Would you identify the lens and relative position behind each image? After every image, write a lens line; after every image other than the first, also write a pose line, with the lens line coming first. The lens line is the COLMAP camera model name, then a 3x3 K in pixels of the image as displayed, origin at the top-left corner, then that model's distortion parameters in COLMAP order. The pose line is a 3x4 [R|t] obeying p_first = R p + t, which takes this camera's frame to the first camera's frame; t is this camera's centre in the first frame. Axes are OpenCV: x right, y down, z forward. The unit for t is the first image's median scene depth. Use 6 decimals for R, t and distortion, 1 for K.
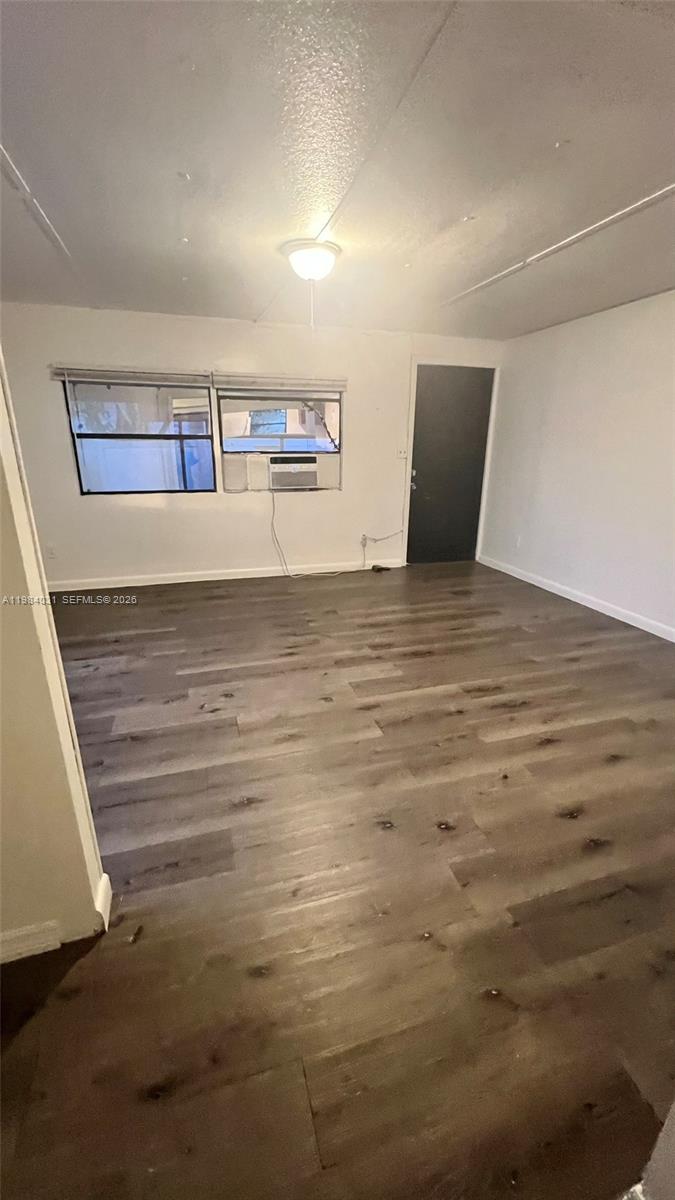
lens RADIAL K [[478.1, 0, 337.5], [0, 478.1, 600.0], [0, 0, 1]] dist [0.001040, 0.000315]
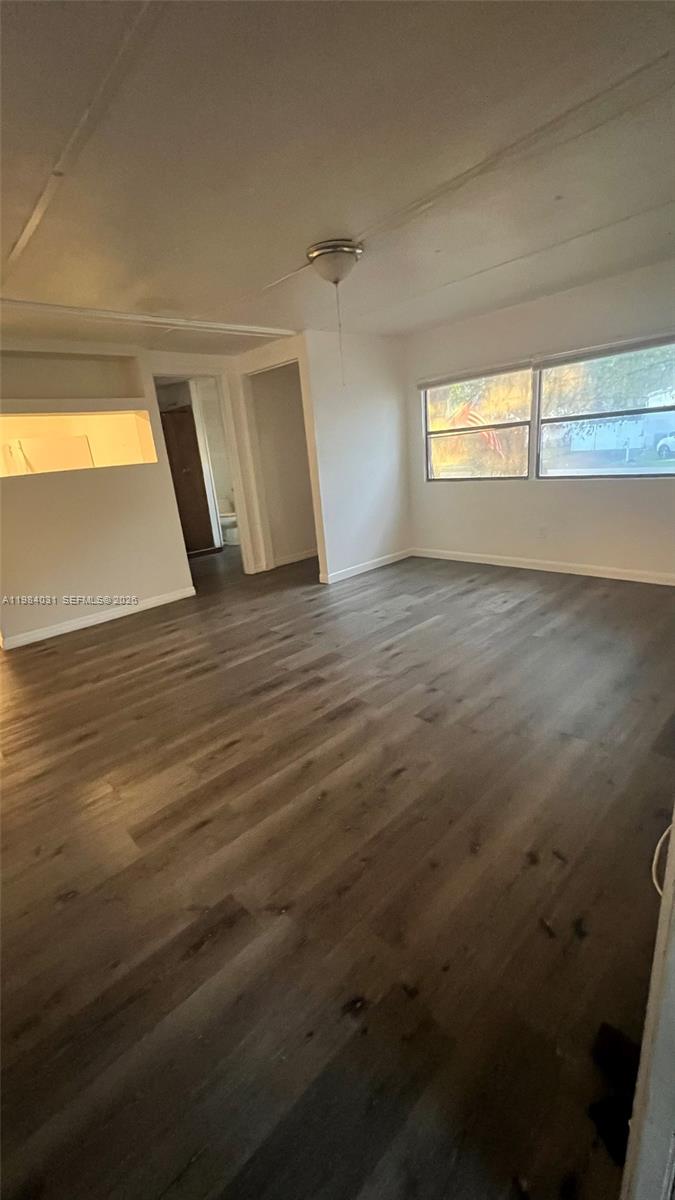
lens RADIAL K [[479.7, 0, 337.5], [0, 479.7, 600.0], [0, 0, 1]] dist [-0.001295, 0.000133]
pose [[-0.893054, 0.207846, -0.399068, 0.321315], [-0.058634, 0.825595, 0.561208, -0.454852], [0.446113, 0.524588, -0.725114, 1.381627]]
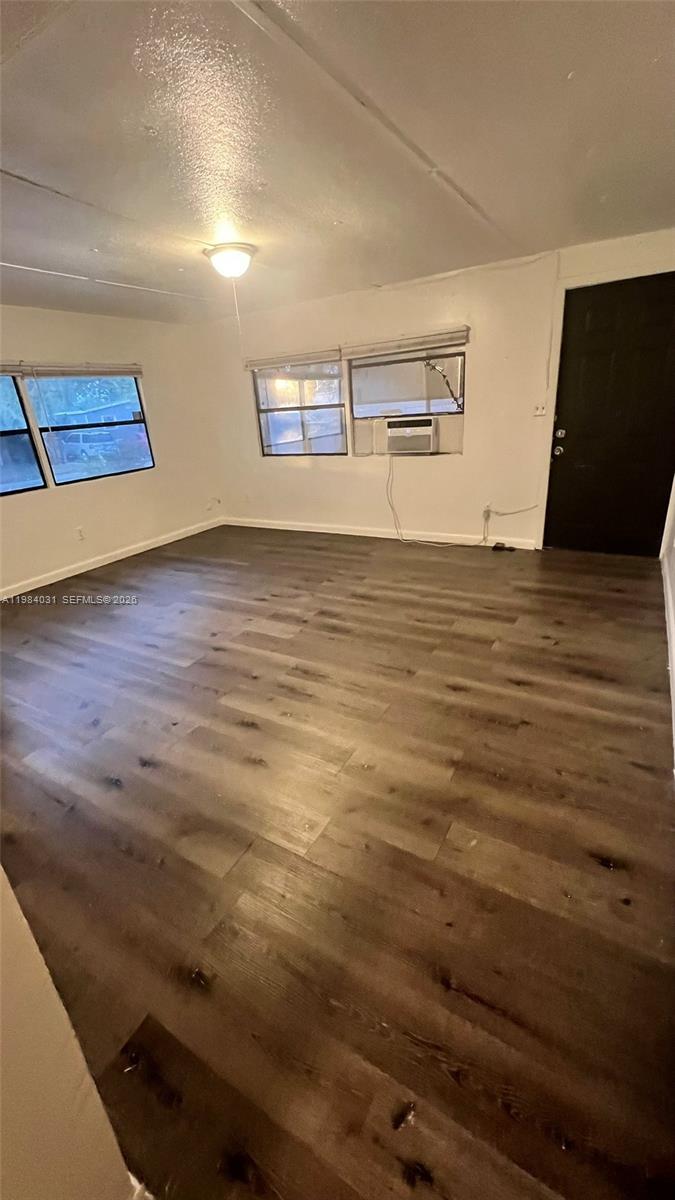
lens RADIAL K [[480.2, 0, 337.5], [0, 480.2, 600.0], [0, 0, 1]] dist [-0.001091, 0.000018]
pose [[0.667926, 0.230844, -0.707521, 0.739302], [-0.160991, 0.972985, 0.165476, -0.096767], [0.726606, 0.003378, 0.687046, 0.261759]]
